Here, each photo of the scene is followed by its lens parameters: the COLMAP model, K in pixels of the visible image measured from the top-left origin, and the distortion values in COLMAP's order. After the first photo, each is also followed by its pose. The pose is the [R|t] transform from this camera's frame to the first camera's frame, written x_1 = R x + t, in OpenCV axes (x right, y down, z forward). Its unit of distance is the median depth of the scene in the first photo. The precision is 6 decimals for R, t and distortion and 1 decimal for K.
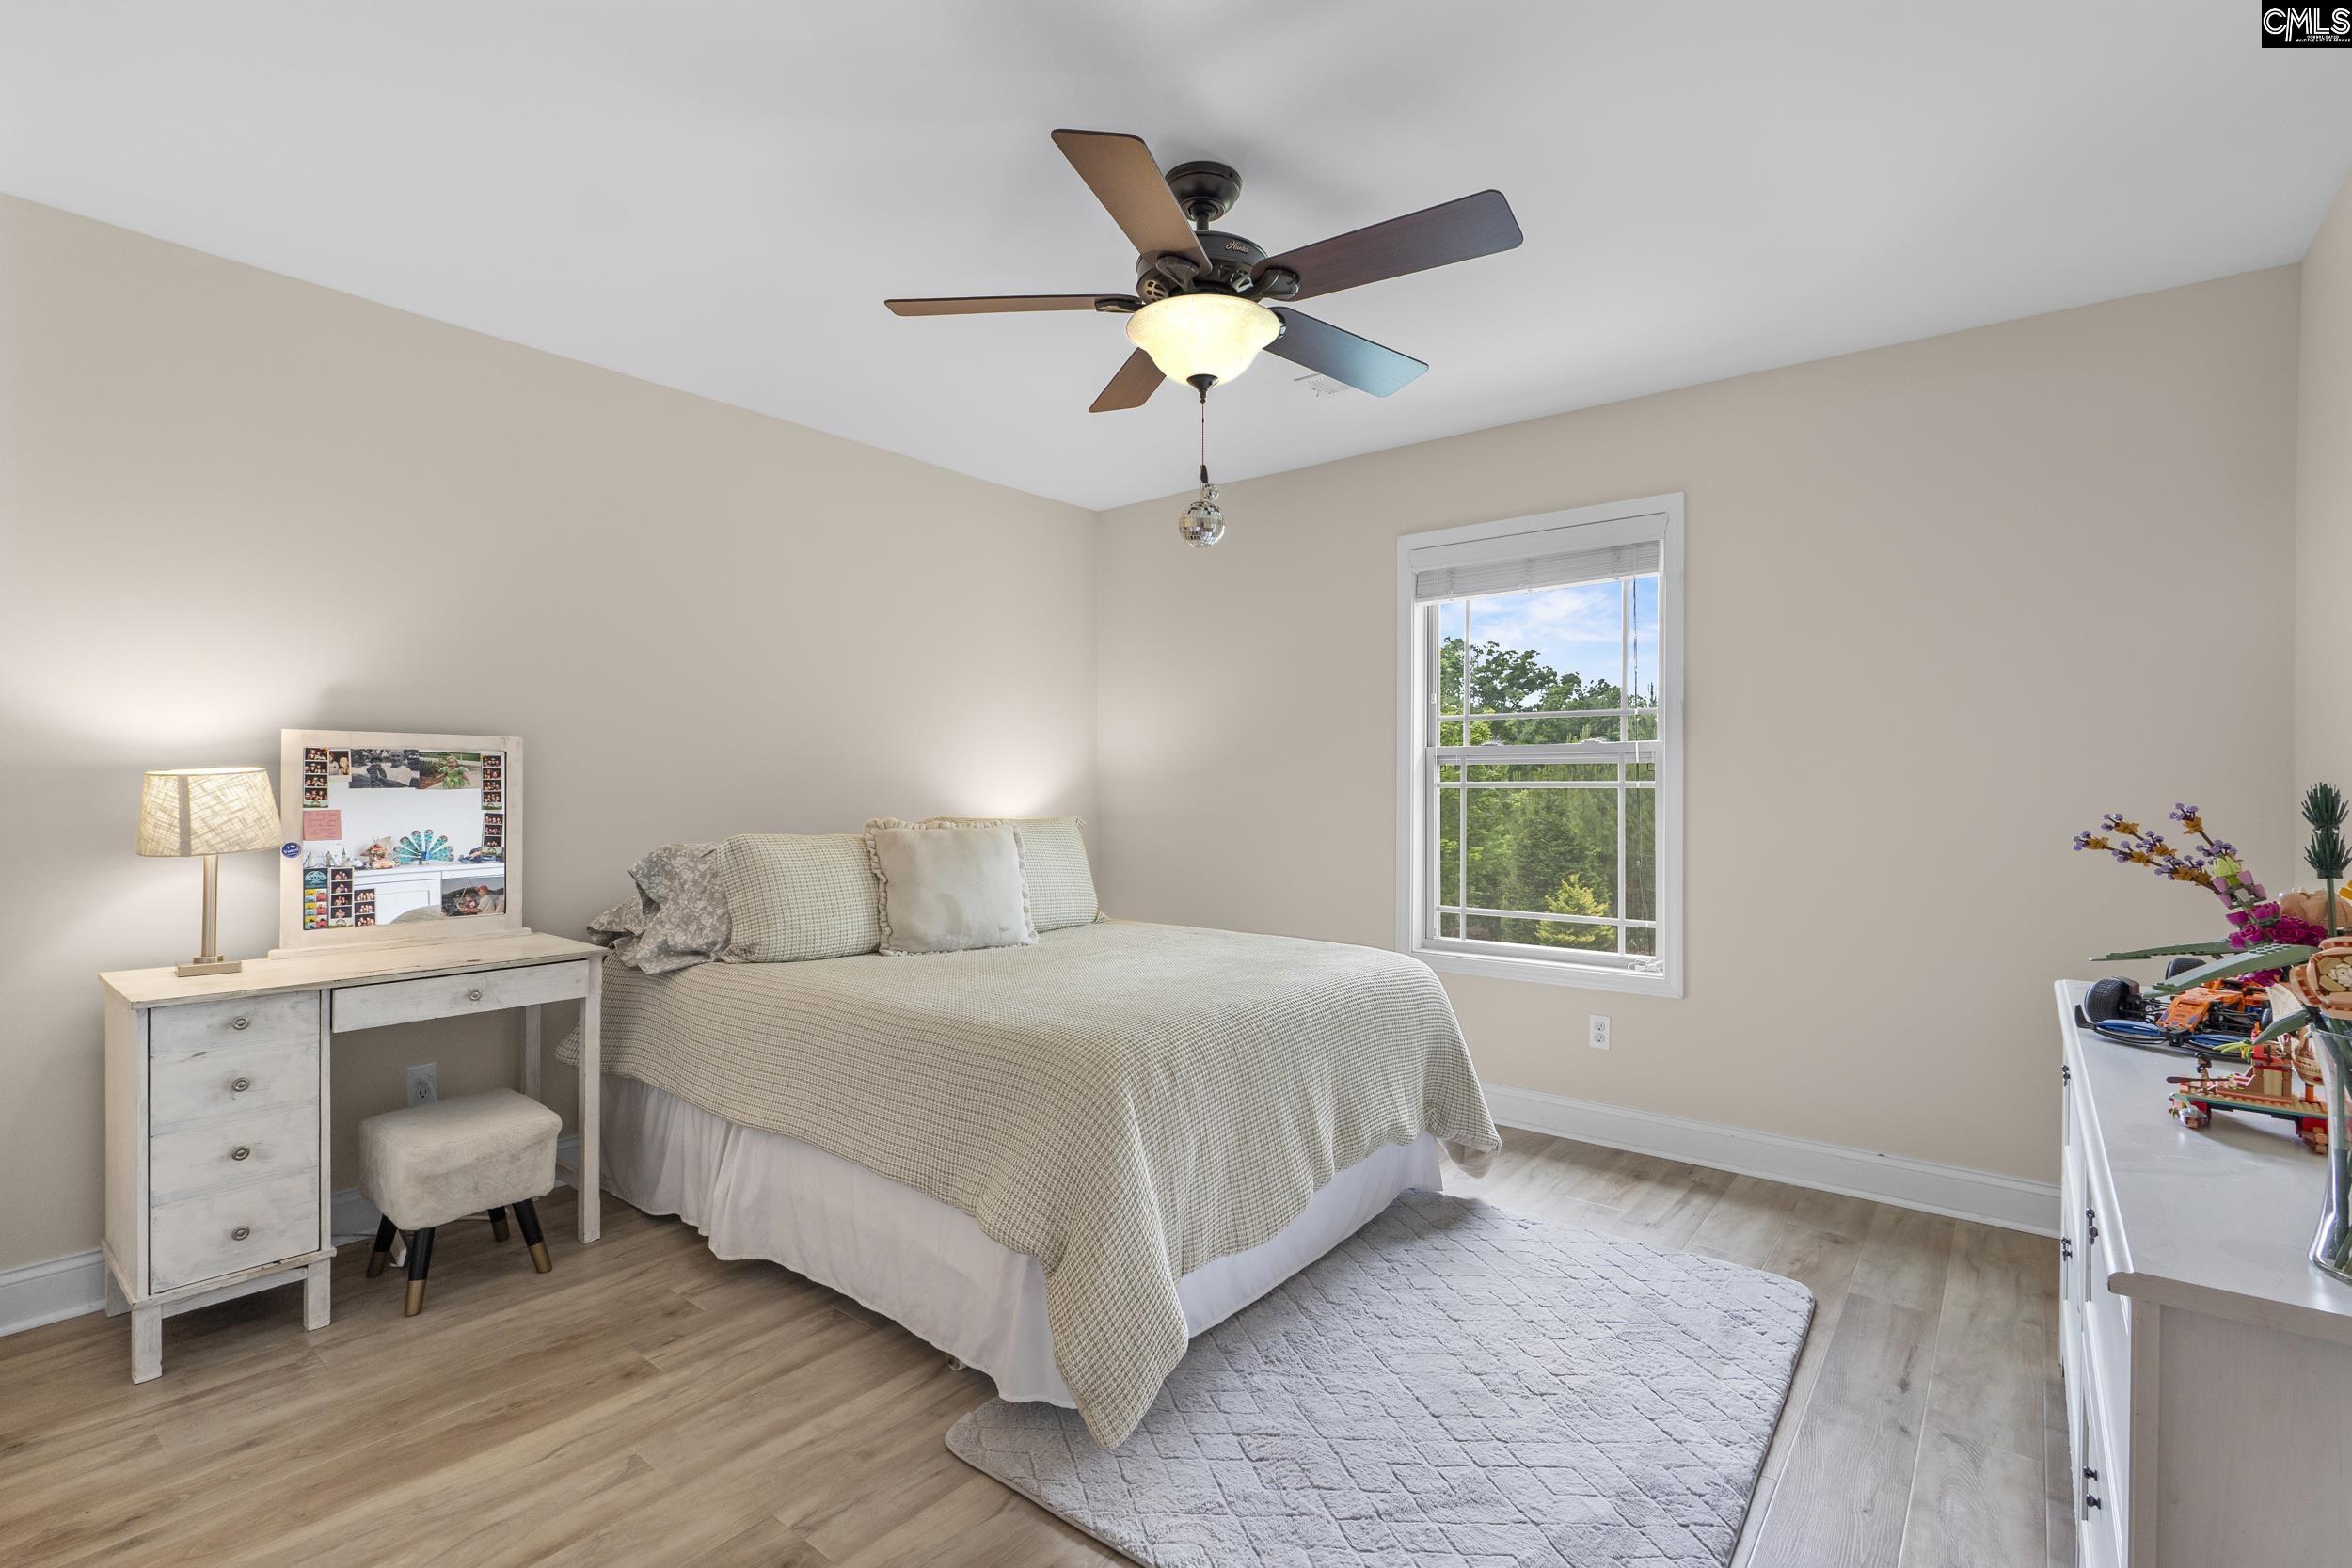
lens RADIAL K [[1079.3, 0, 1166.3], [0, 1079.3, 783.9], [0, 0, 1]] dist [-0.014815, -0.000366]
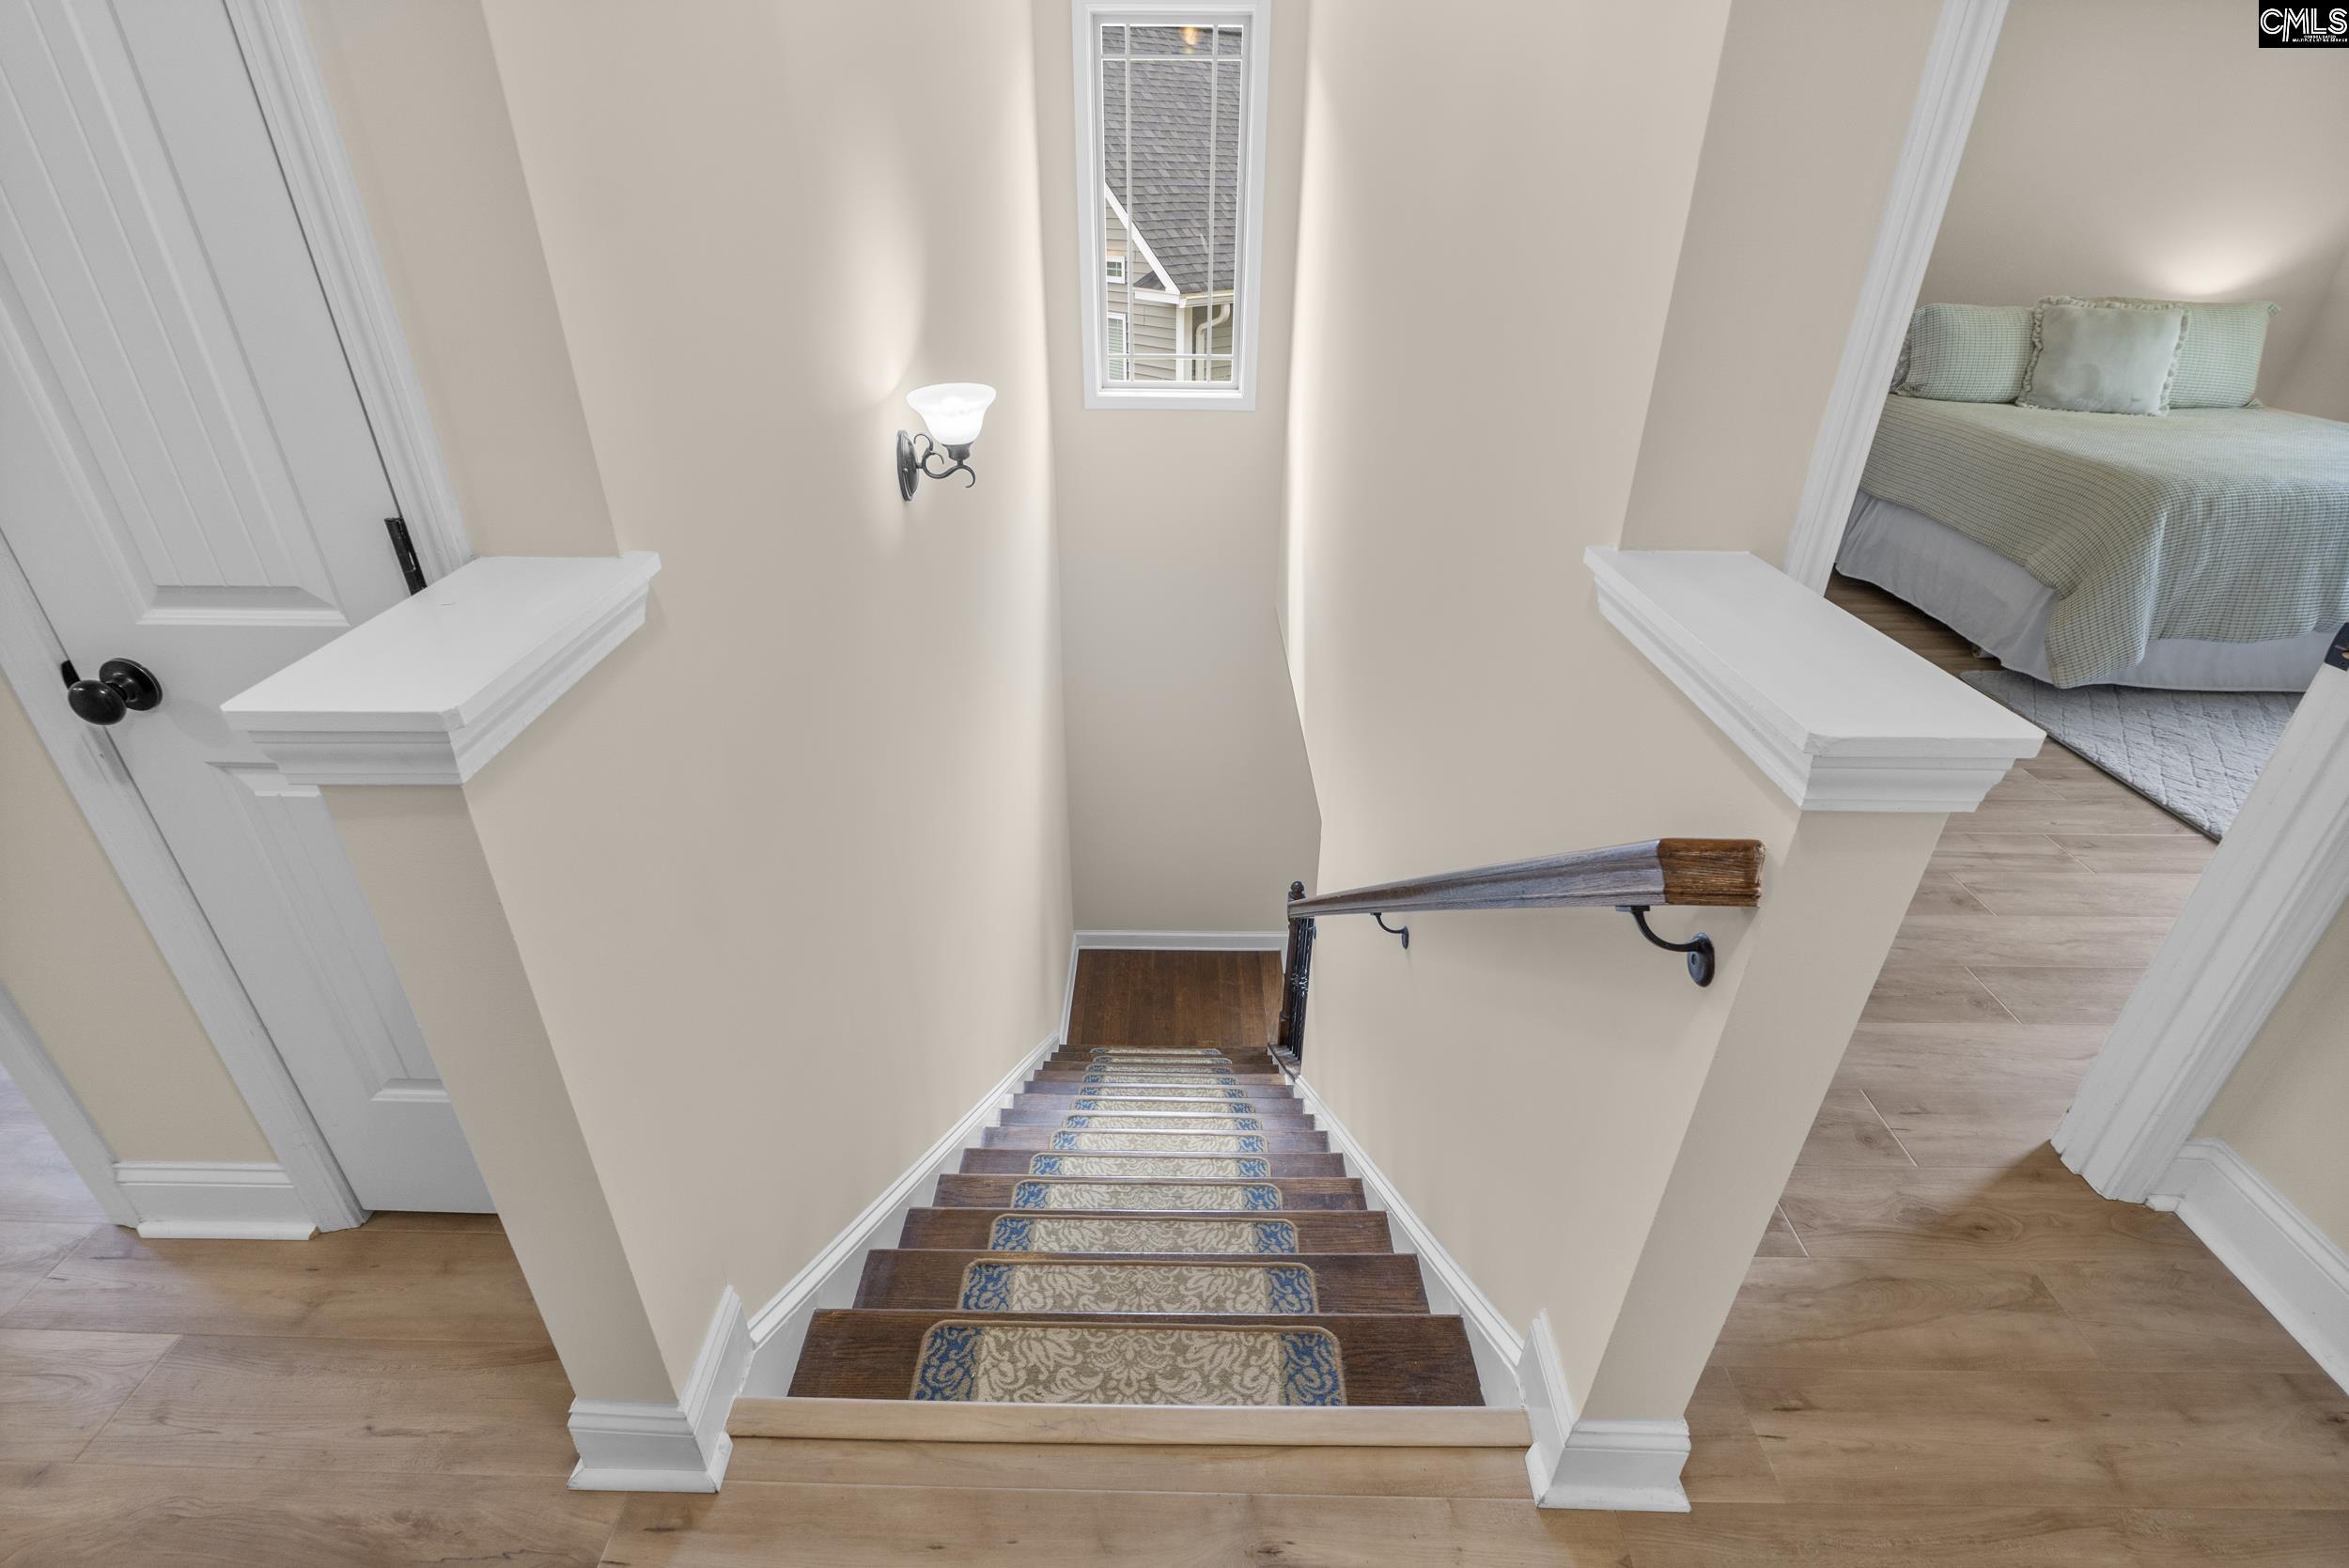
lens RADIAL K [[1077.9, 0, 1159.4], [0, 1077.9, 789.4], [0, 0, 1]] dist [-0.014815, -0.000366]
pose [[0.613416, 0.385617, -0.689217, 0.200919], [0.002302, 0.871815, 0.489829, -0.086941], [0.789756, -0.302056, 0.533898, -0.776640]]
